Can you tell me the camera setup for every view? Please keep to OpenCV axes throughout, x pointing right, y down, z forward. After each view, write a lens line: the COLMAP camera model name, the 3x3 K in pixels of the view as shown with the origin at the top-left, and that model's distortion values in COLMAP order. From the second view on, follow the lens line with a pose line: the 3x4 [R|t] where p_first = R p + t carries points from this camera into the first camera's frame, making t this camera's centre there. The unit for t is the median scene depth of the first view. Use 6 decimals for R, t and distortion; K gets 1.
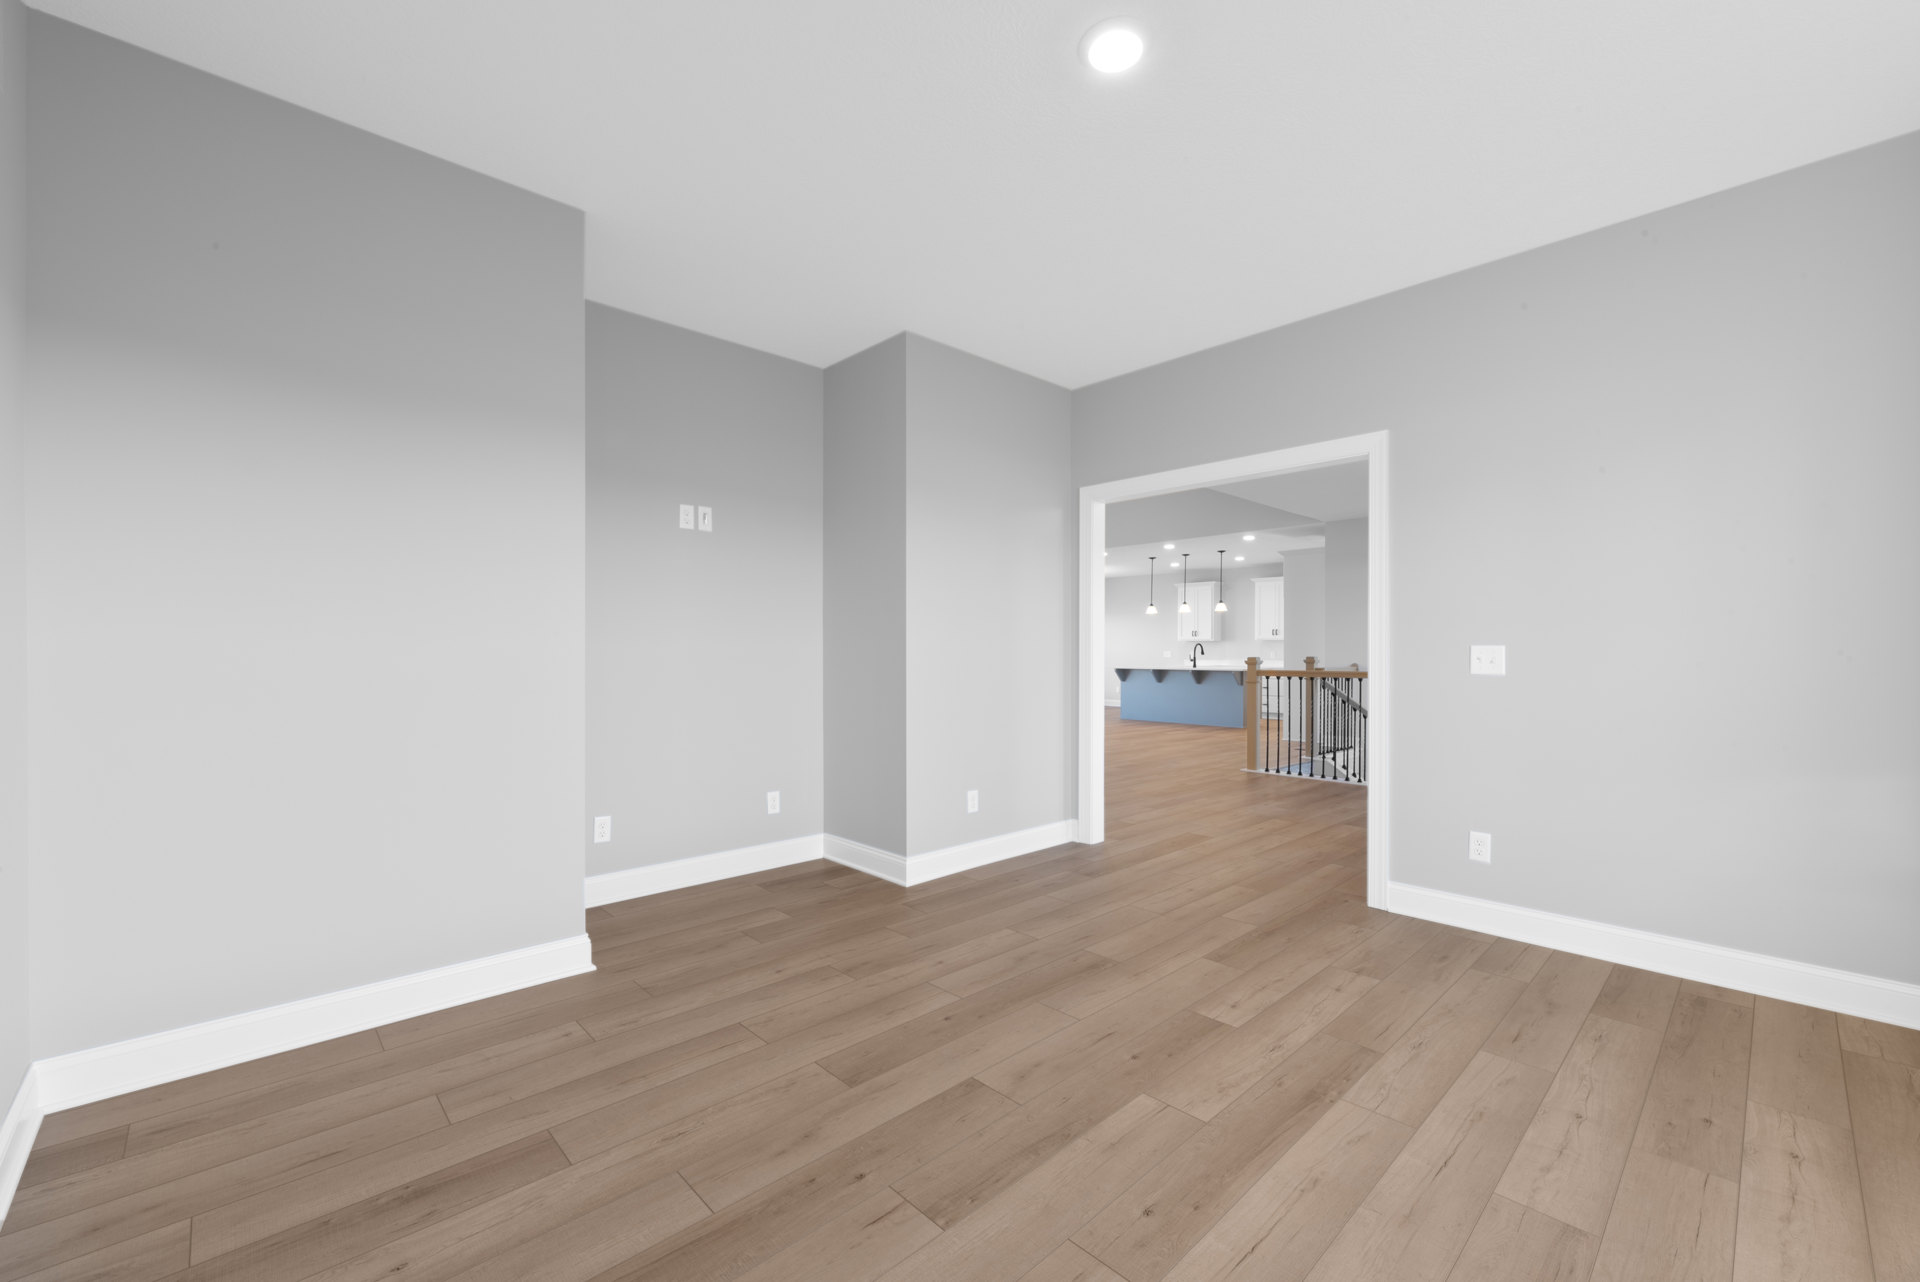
lens RADIAL K [[779.0, 0, 951.4], [0, 779.0, 651.9], [0, 0, 1]] dist [-0.013562, -0.000127]
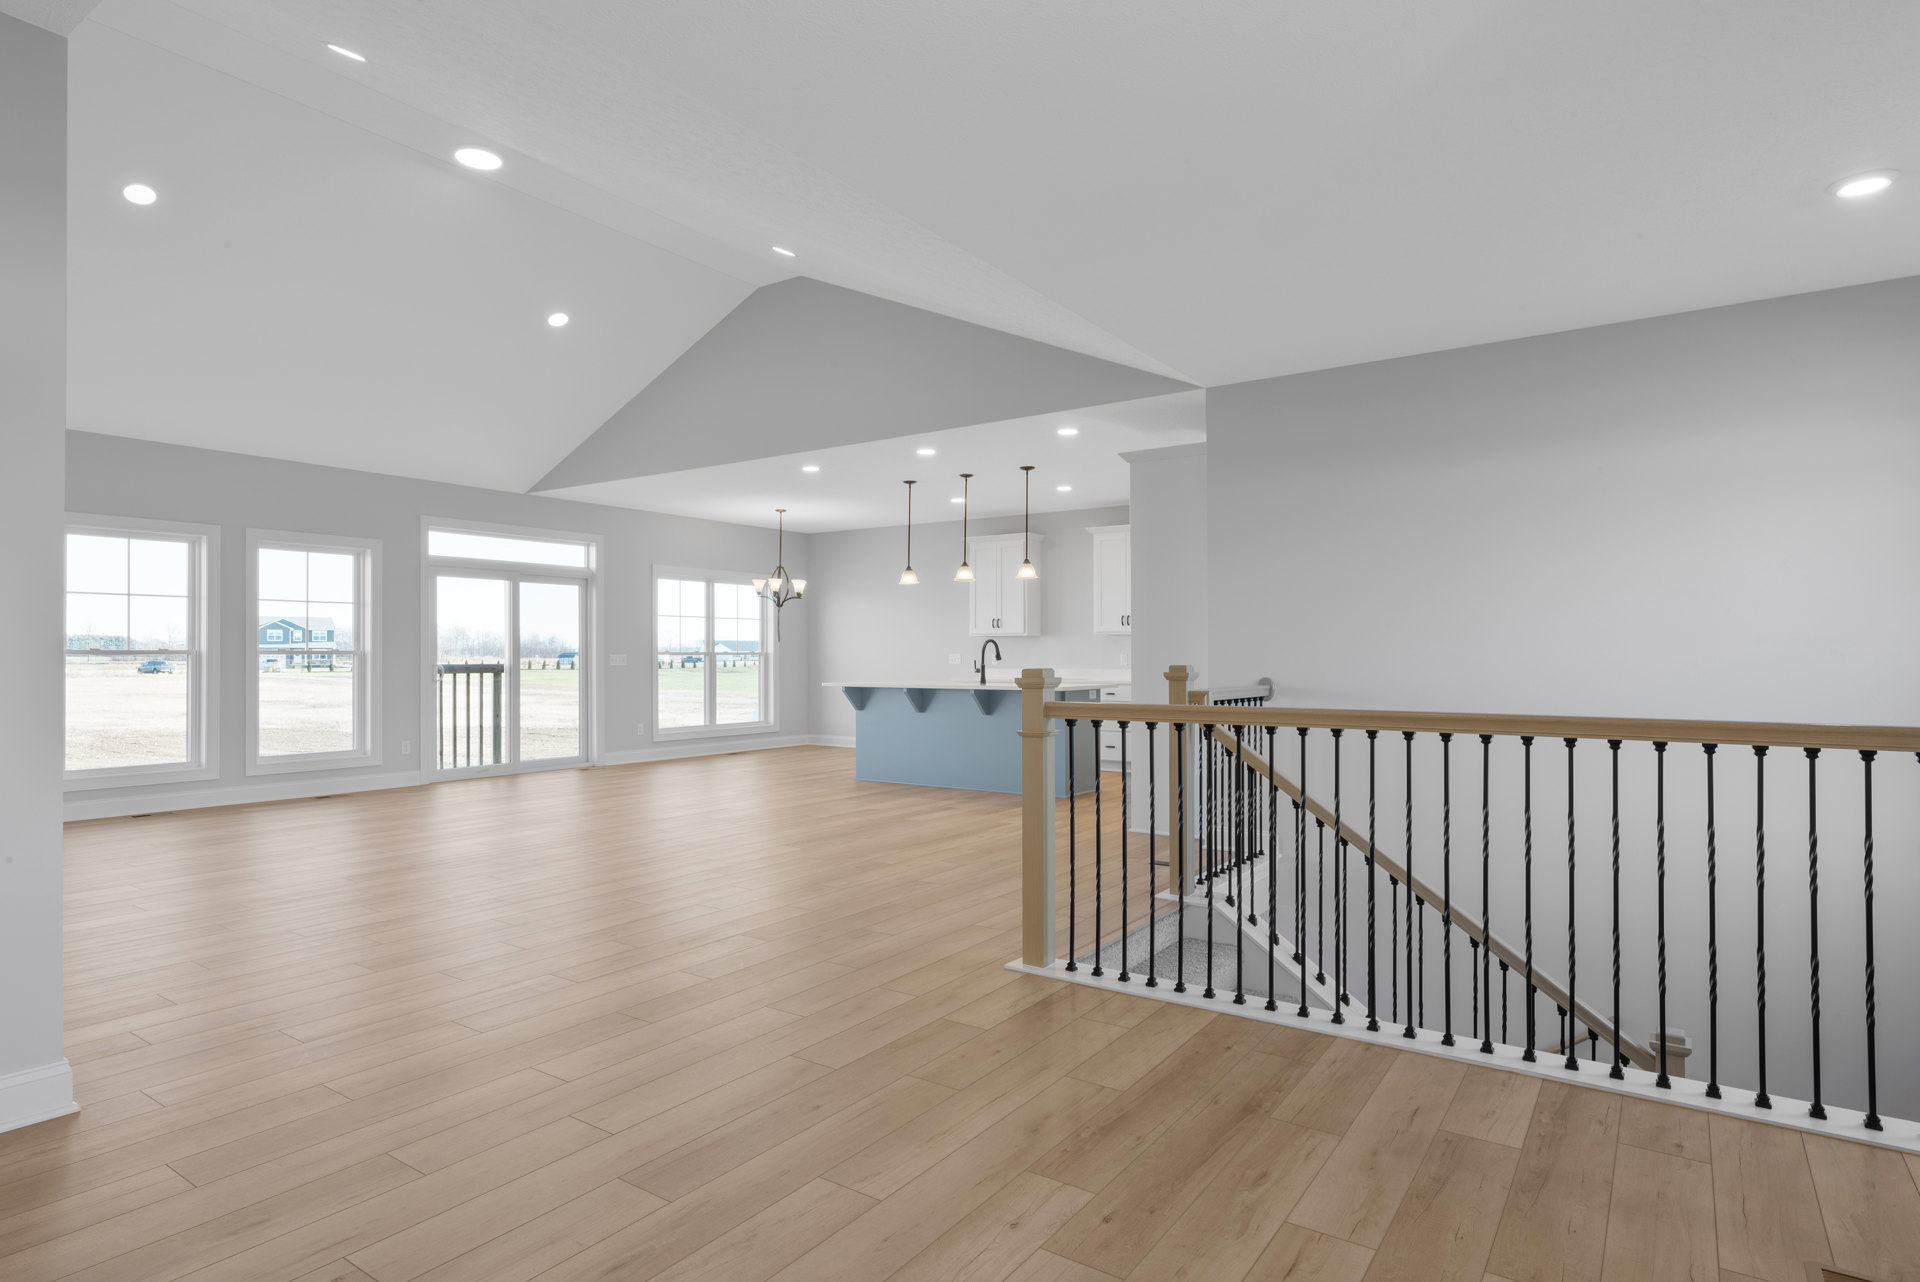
lens RADIAL K [[1026.3, 0, 962.6], [0, 1026.3, 645.6], [0, 0, 1]] dist [0.000585, 0.000019]
pose [[0.976405, -0.002646, 0.215930, 0.144819], [0.004551, 0.999955, -0.008328, -0.000704], [-0.215898, 0.009115, 0.976373, 0.306029]]
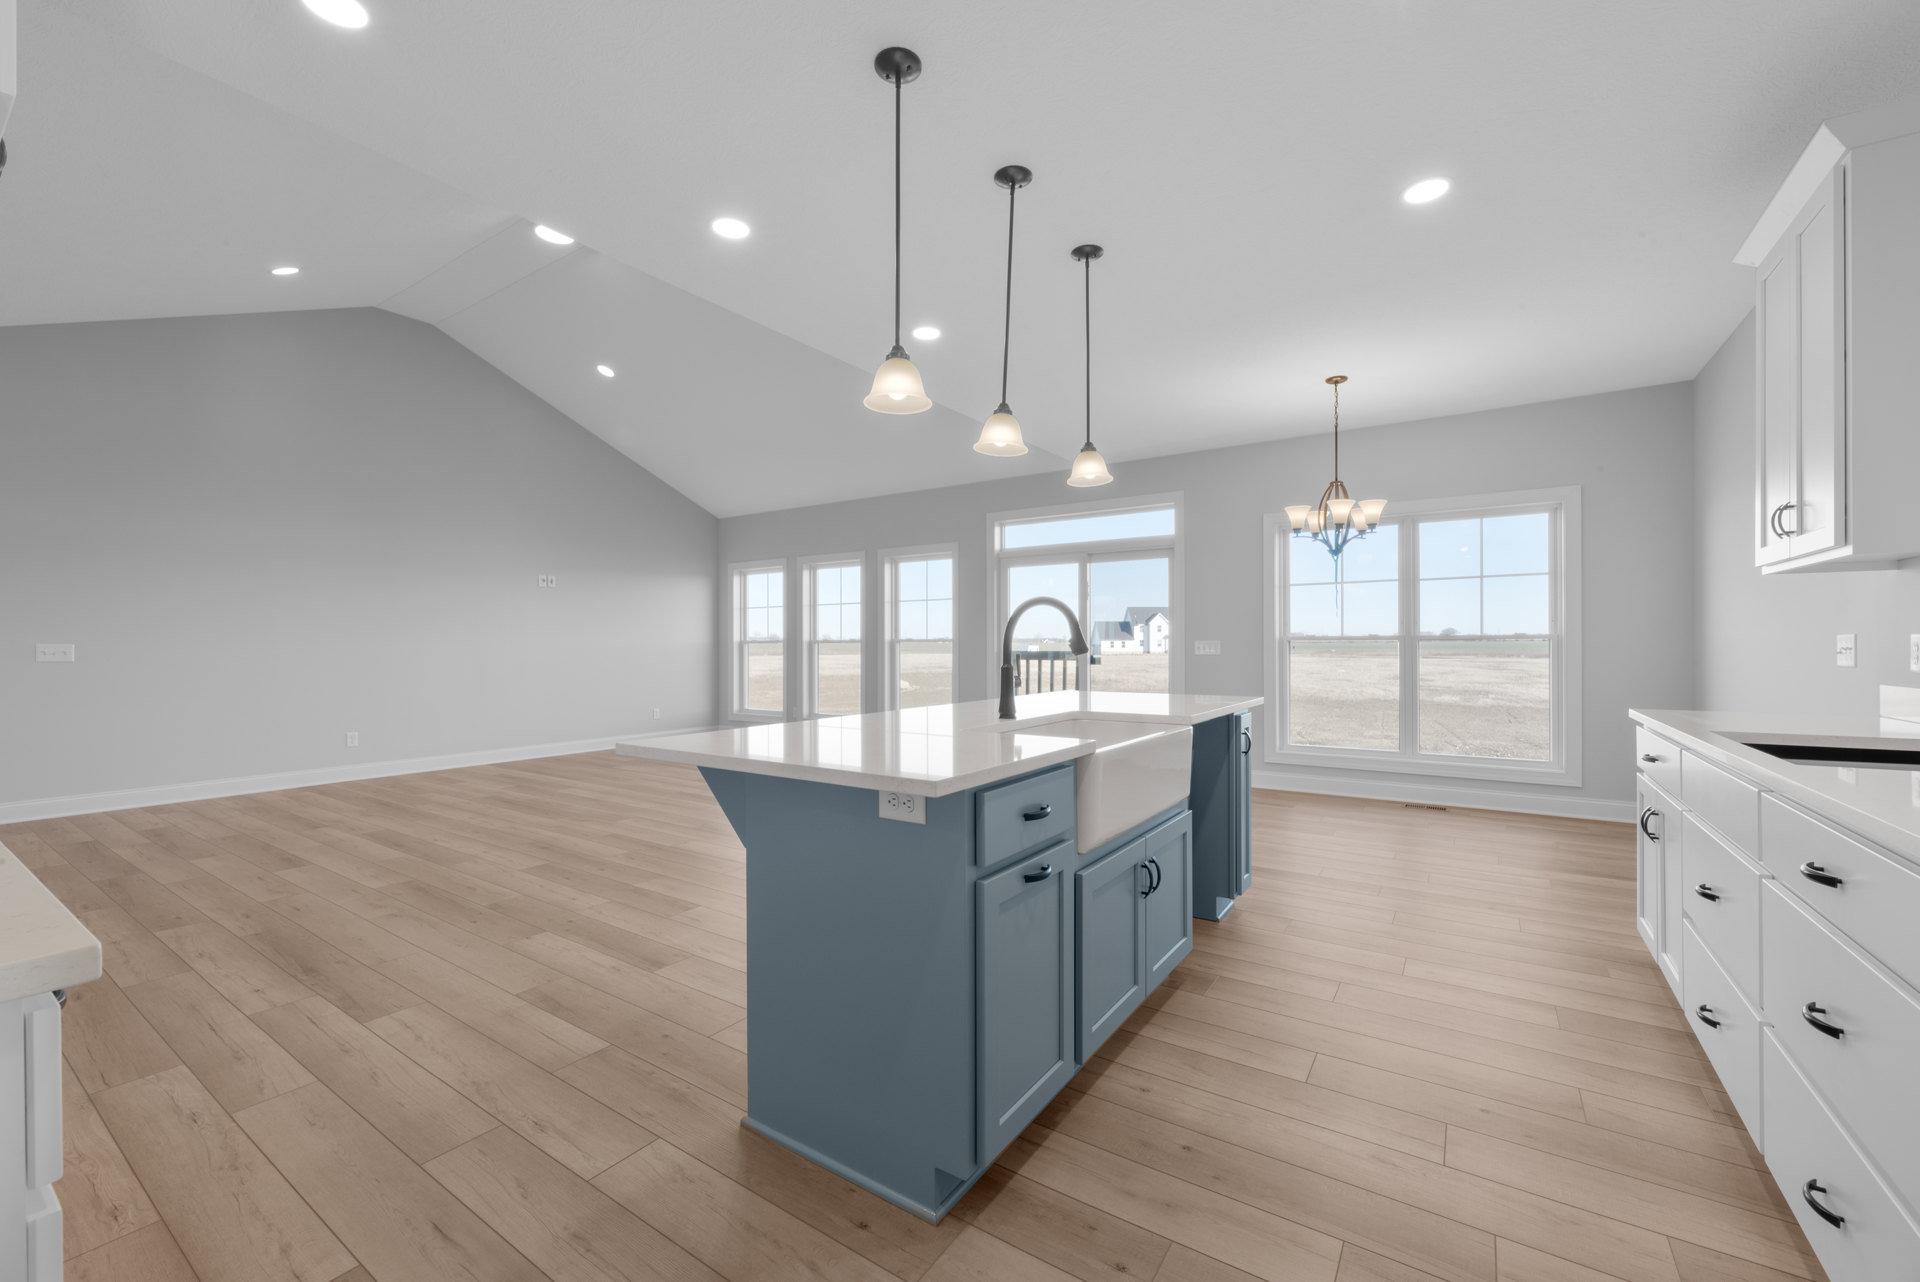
lens RADIAL K [[779.0, 0, 947.6], [0, 779.0, 645.6], [0, 0, 1]] dist [-0.013562, -0.000127]
pose [[0.216311, -0.001472, -0.976324, 0.517228], [0.001753, 0.999998, -0.001119, 0.002611], [0.976323, -0.001470, 0.216313, 0.945746]]
